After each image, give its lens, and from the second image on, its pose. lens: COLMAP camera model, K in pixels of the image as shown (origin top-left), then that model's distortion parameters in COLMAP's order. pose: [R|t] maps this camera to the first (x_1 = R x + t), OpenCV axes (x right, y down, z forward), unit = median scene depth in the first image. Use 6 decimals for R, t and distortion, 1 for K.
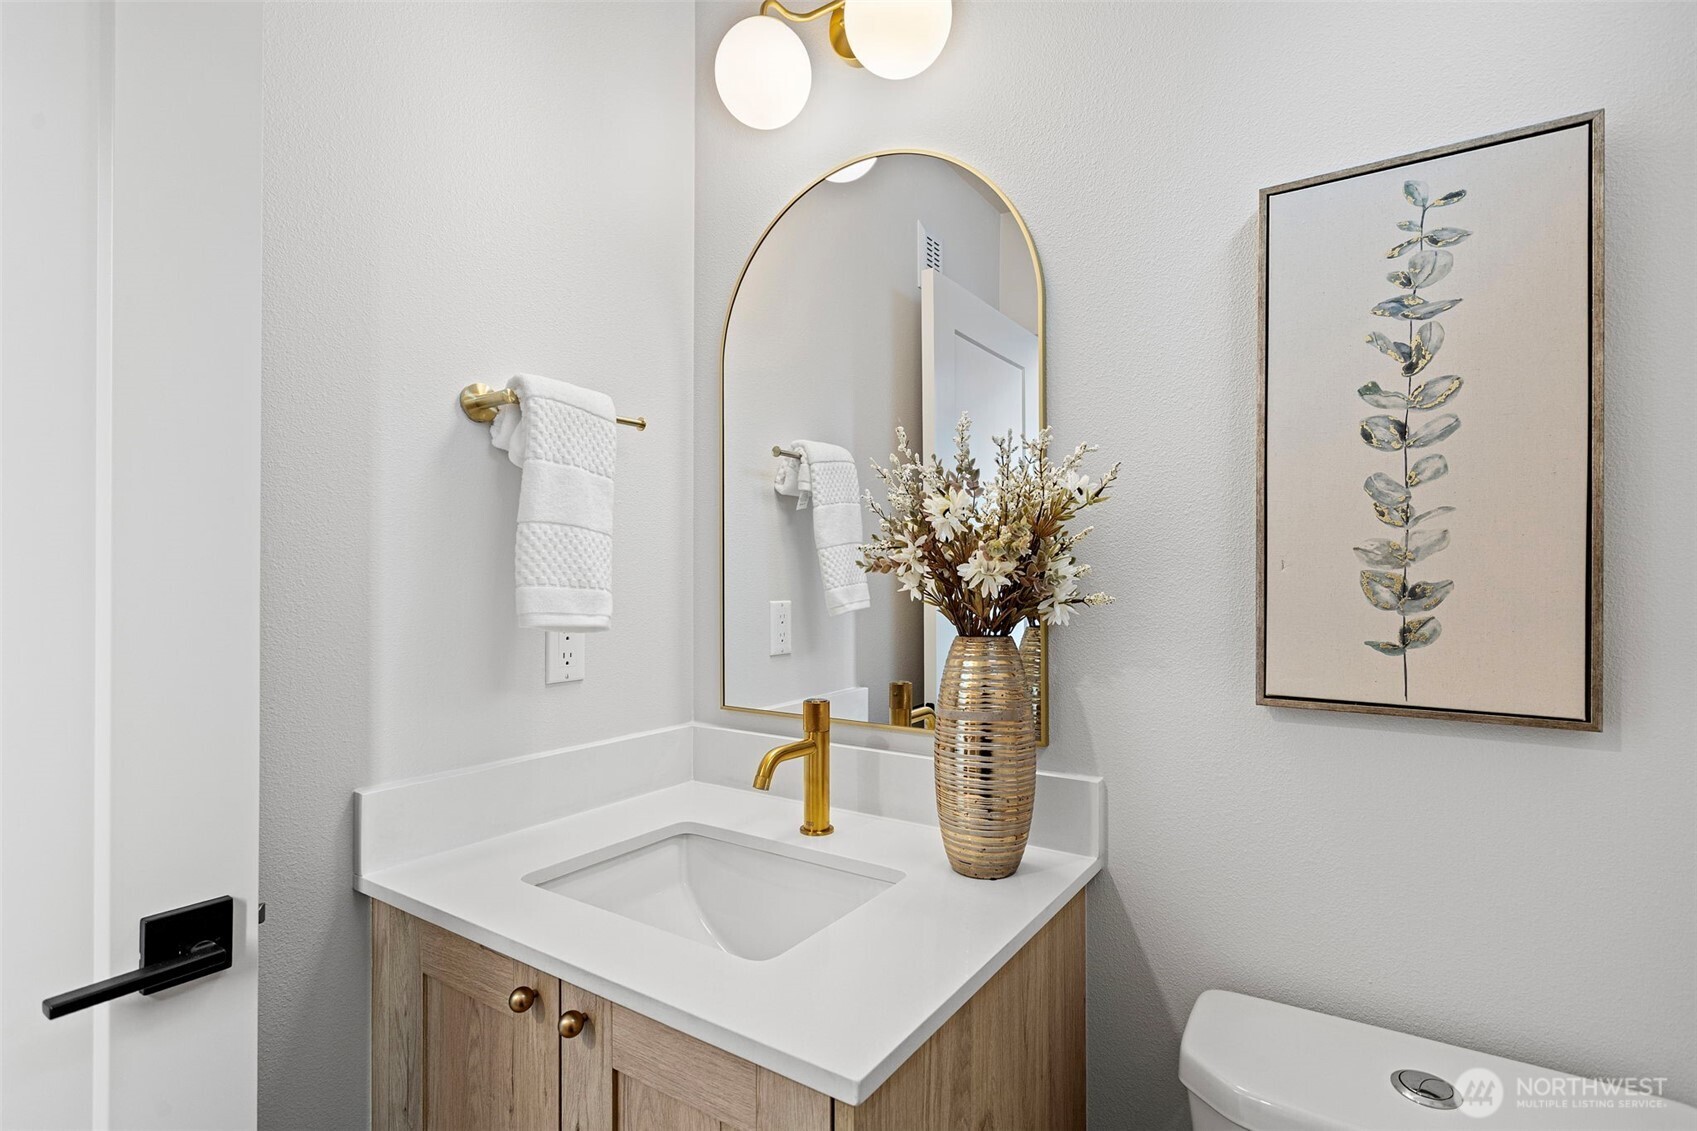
lens RADIAL K [[831.9, 0, 849.6], [0, 831.9, 563.8], [0, 0, 1]] dist [0.000205, -0.000220]
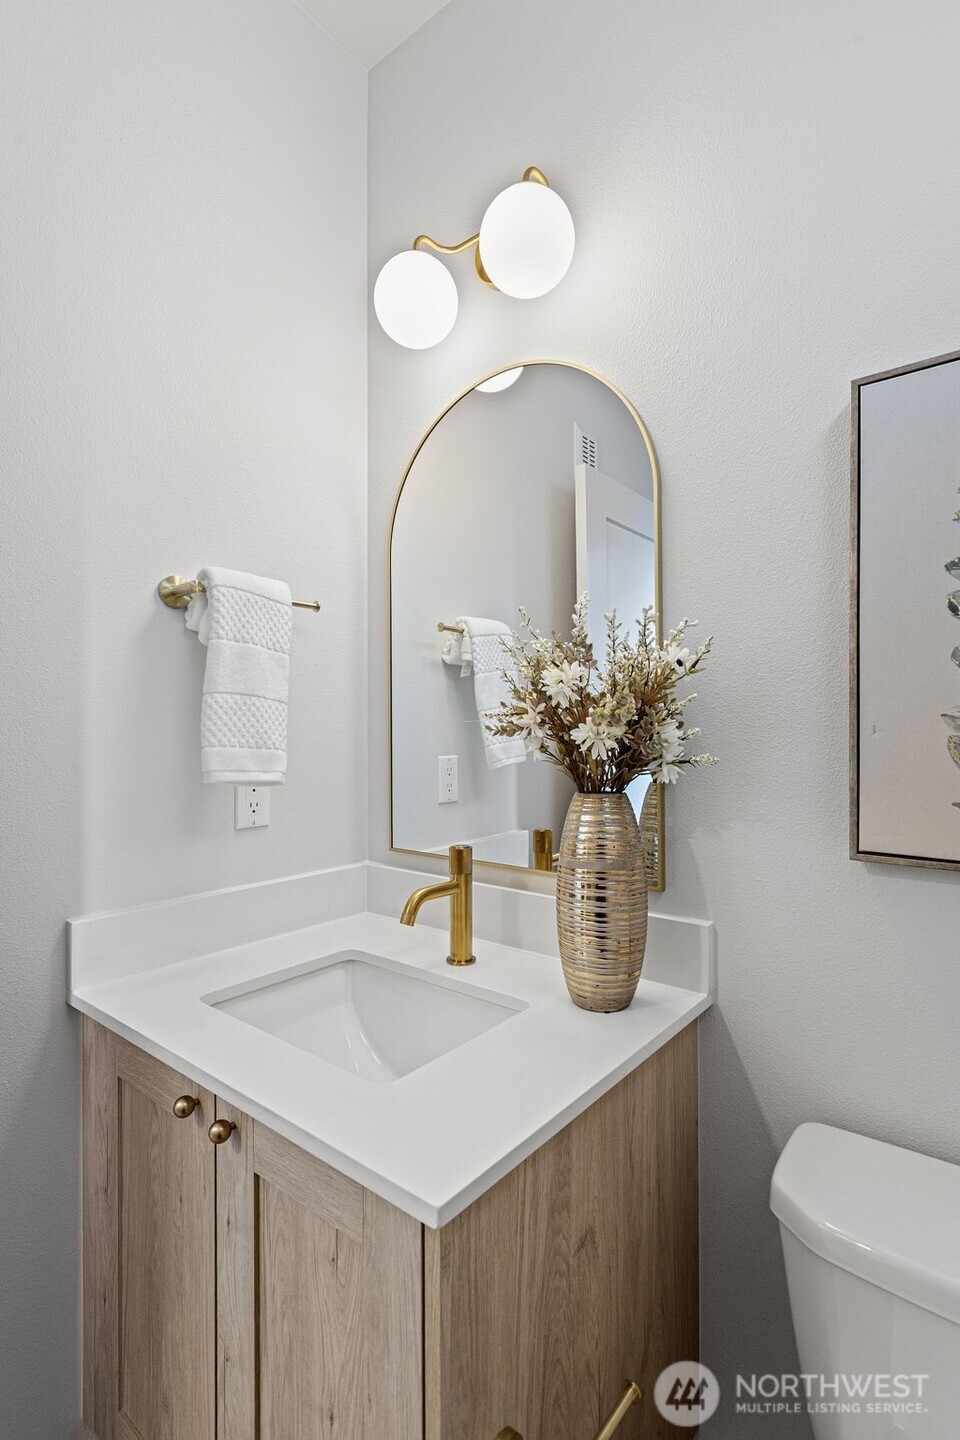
lens RADIAL K [[705.9, 0, 486.3], [0, 705.9, 715.8], [0, 0, 1]] dist [0.000205, -0.000220]
pose [[0.995965, -0.004372, -0.089631, 0.096829], [0.004236, 0.999990, -0.001716, -0.015734], [0.089638, 0.001329, 0.995974, 0.045351]]
